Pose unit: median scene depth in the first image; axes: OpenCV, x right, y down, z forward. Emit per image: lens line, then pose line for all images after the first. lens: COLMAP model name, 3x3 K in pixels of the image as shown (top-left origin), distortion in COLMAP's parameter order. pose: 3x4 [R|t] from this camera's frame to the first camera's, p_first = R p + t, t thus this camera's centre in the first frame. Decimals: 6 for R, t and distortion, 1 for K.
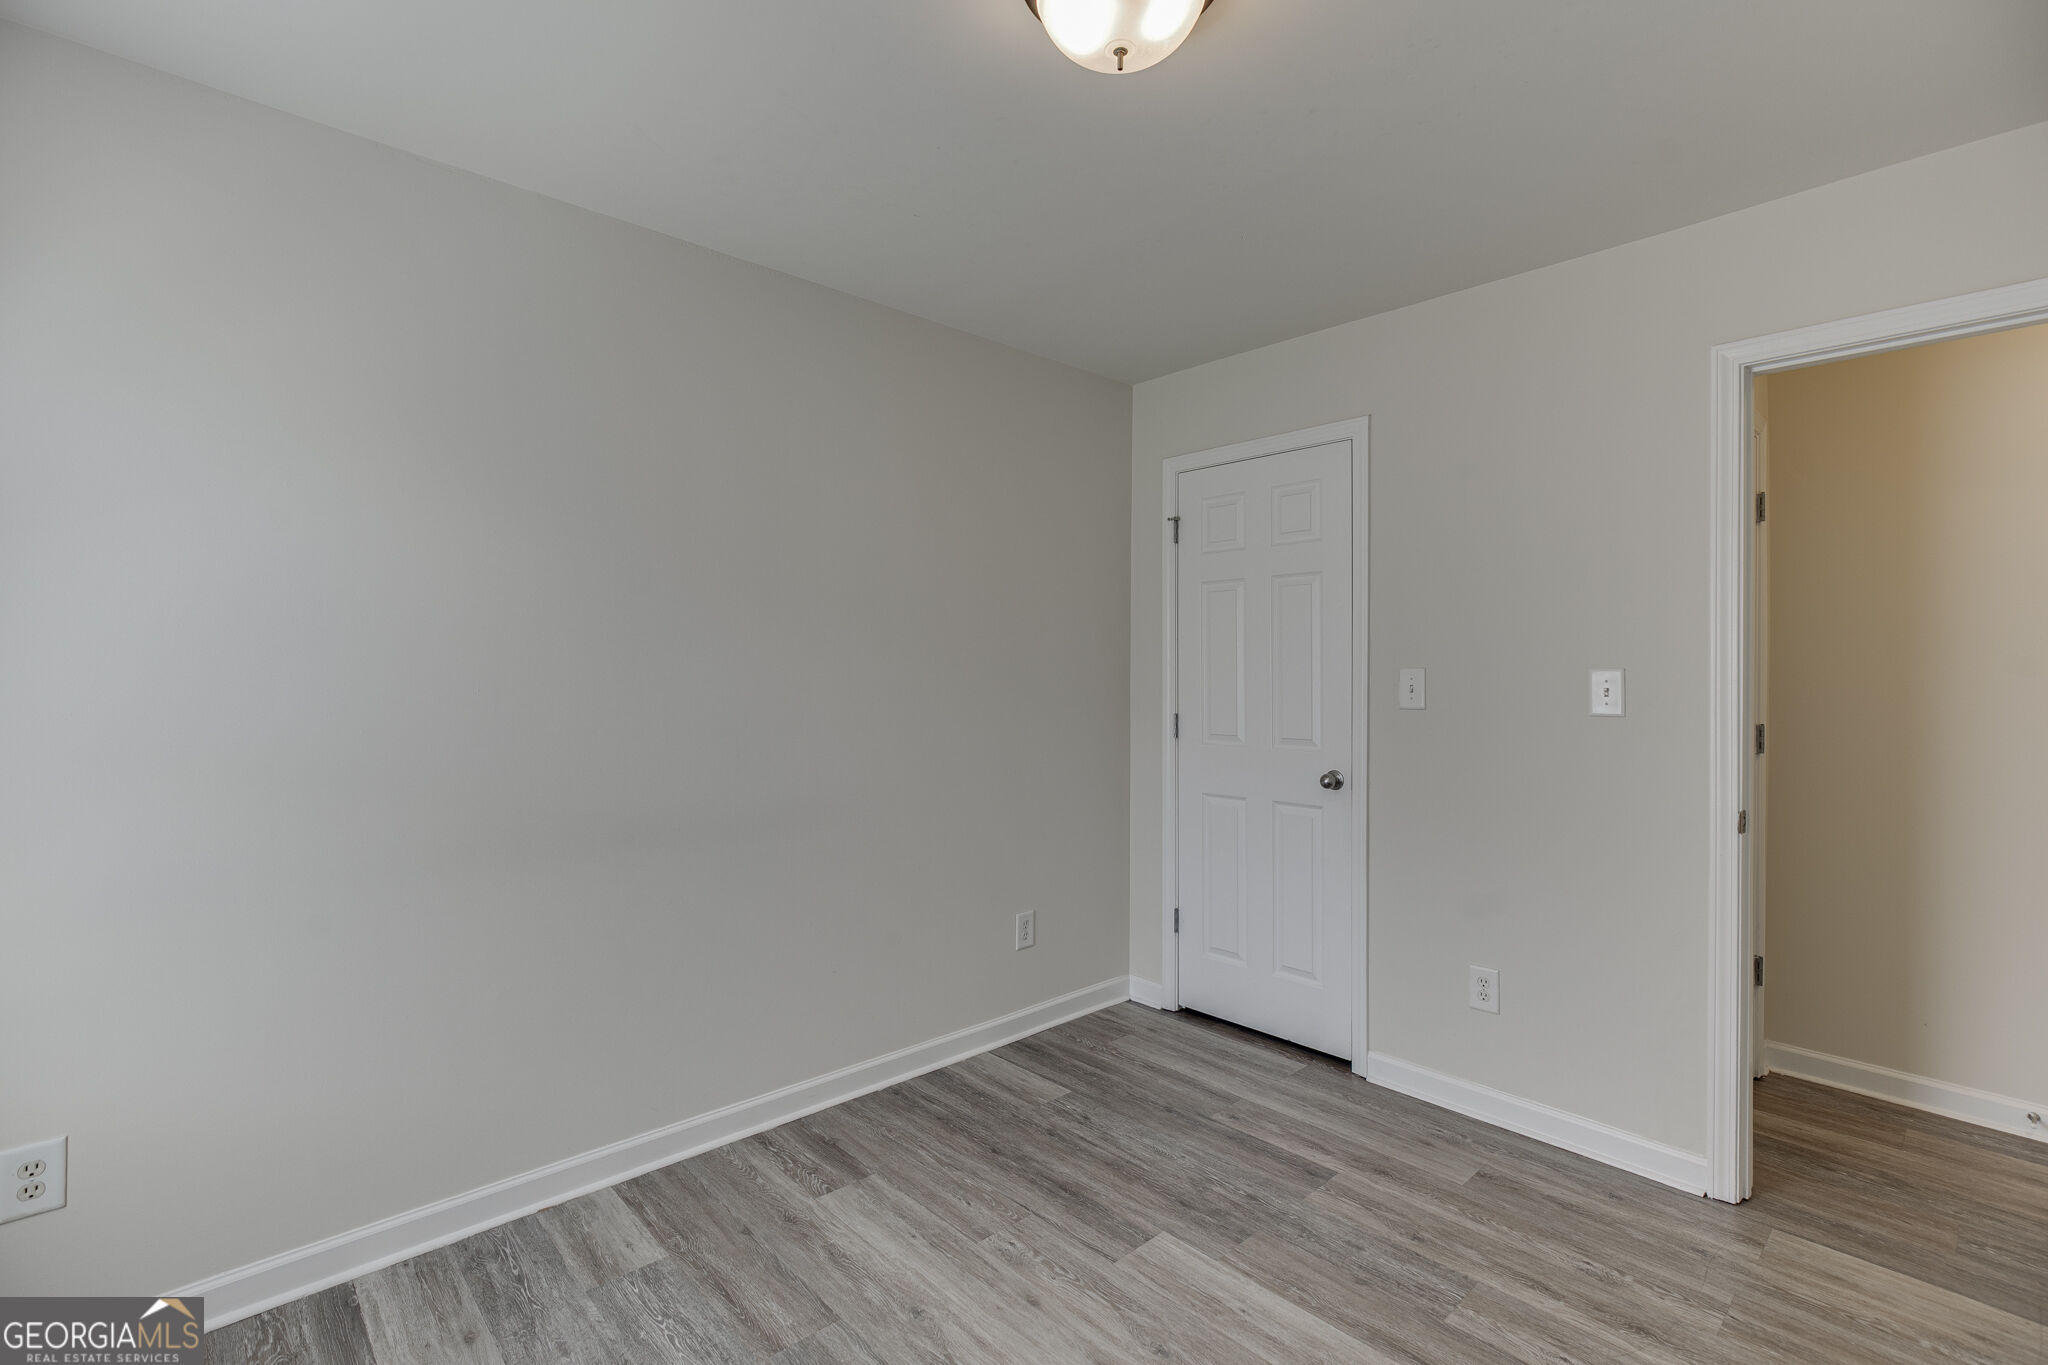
lens RADIAL K [[924.4, 0, 1023.4], [0, 924.4, 671.3], [0, 0, 1]] dist [-0.016362, 0.007205]
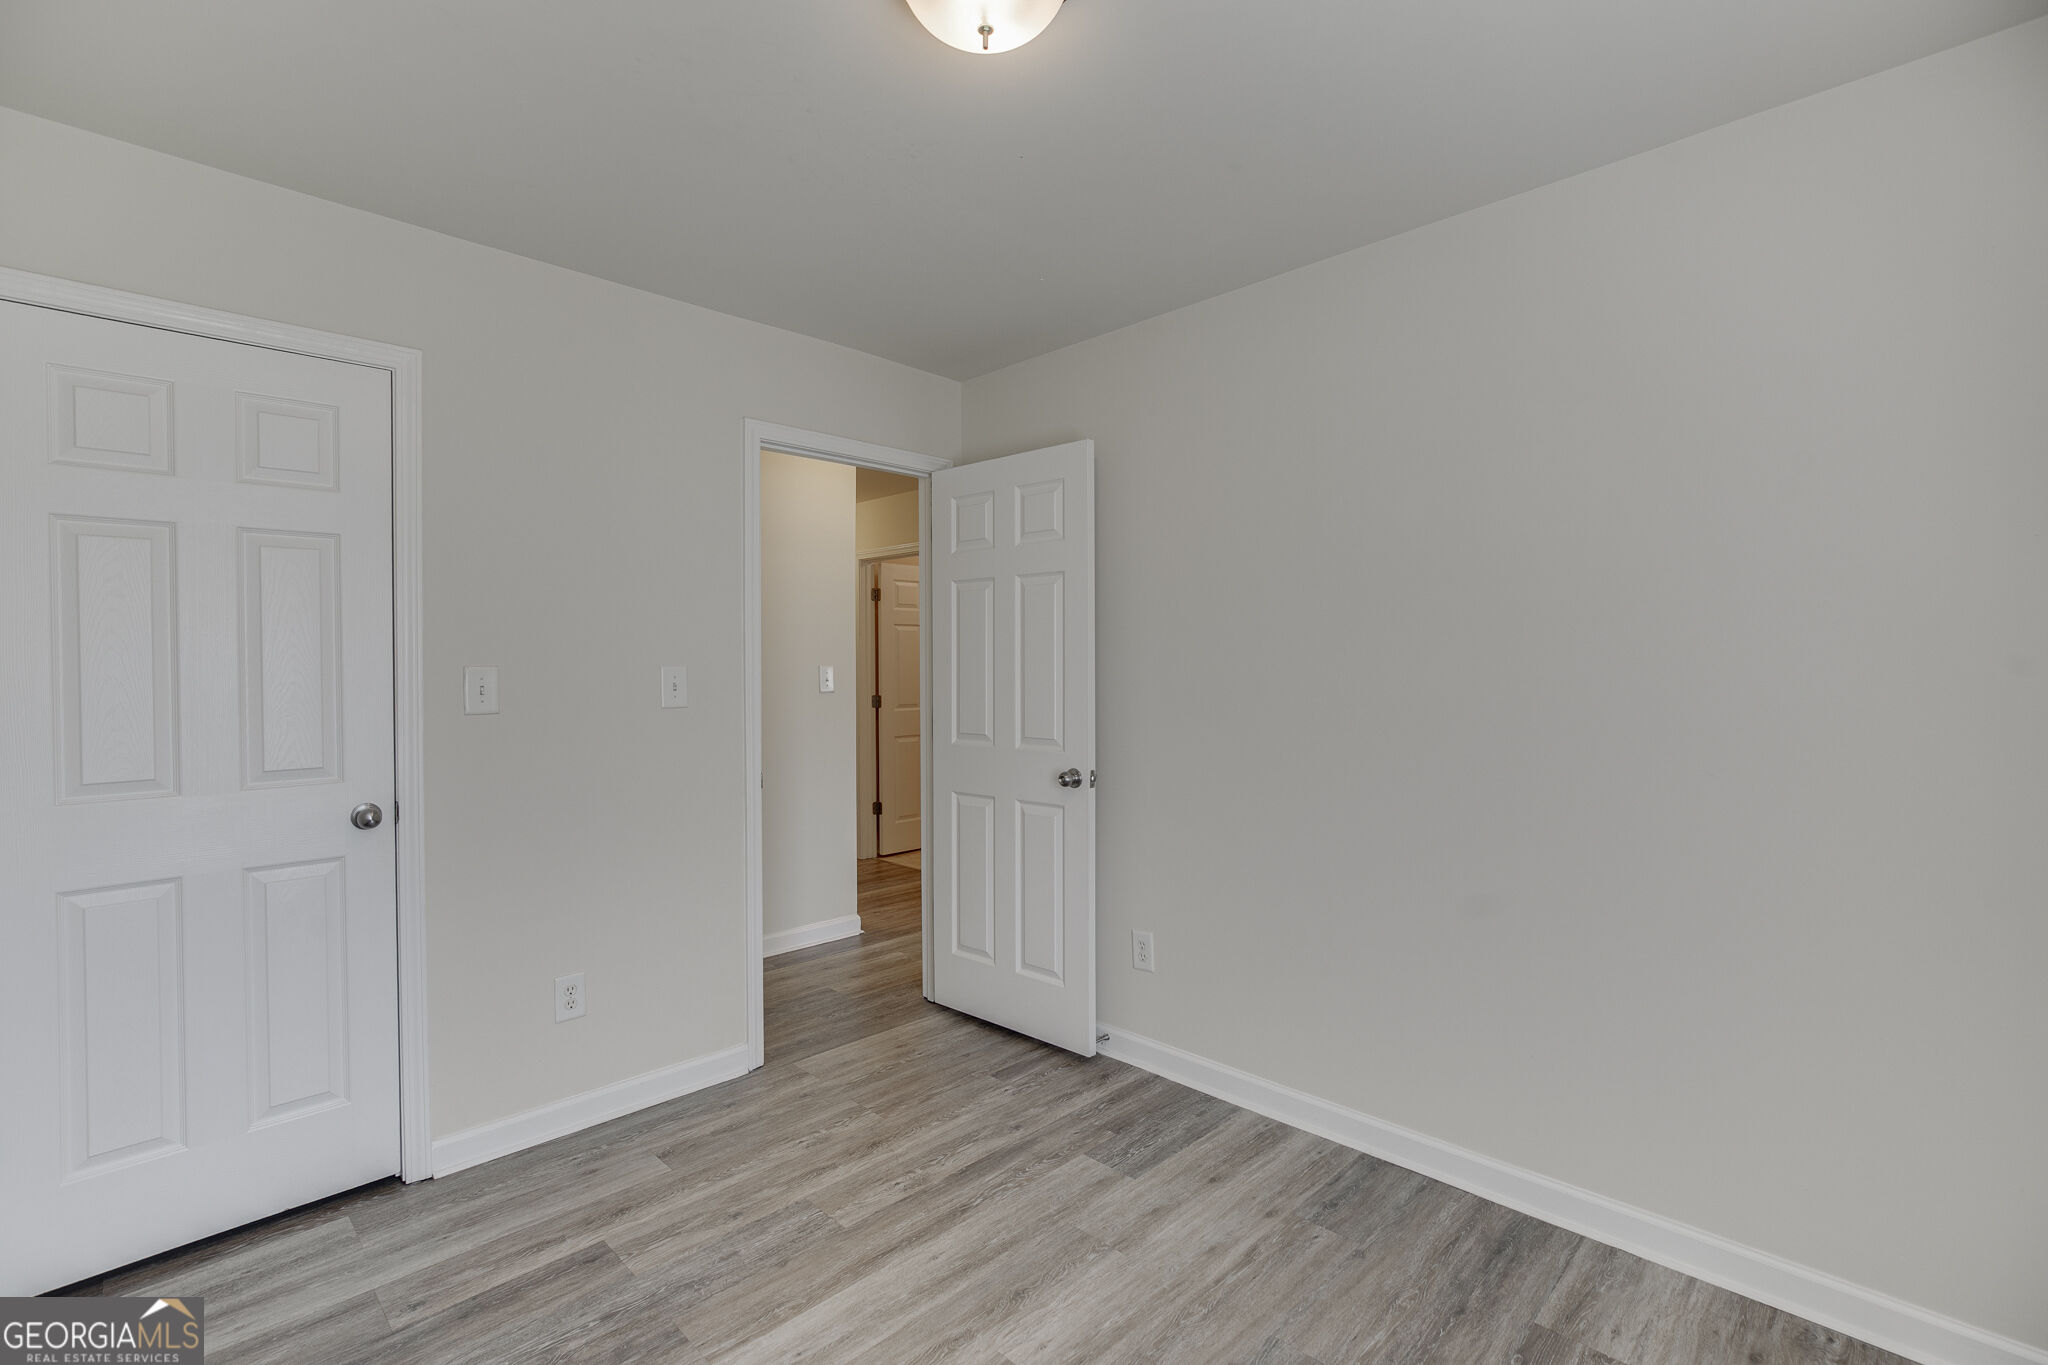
lens RADIAL K [[924.4, 0, 1036.3], [0, 924.4, 664.2], [0, 0, 1]] dist [-0.016362, 0.007205]
pose [[-0.036456, -0.007717, 0.999305, -0.554644], [0.008247, 0.999934, 0.008023, -0.009732], [-0.999301, 0.008534, -0.036390, 0.623587]]
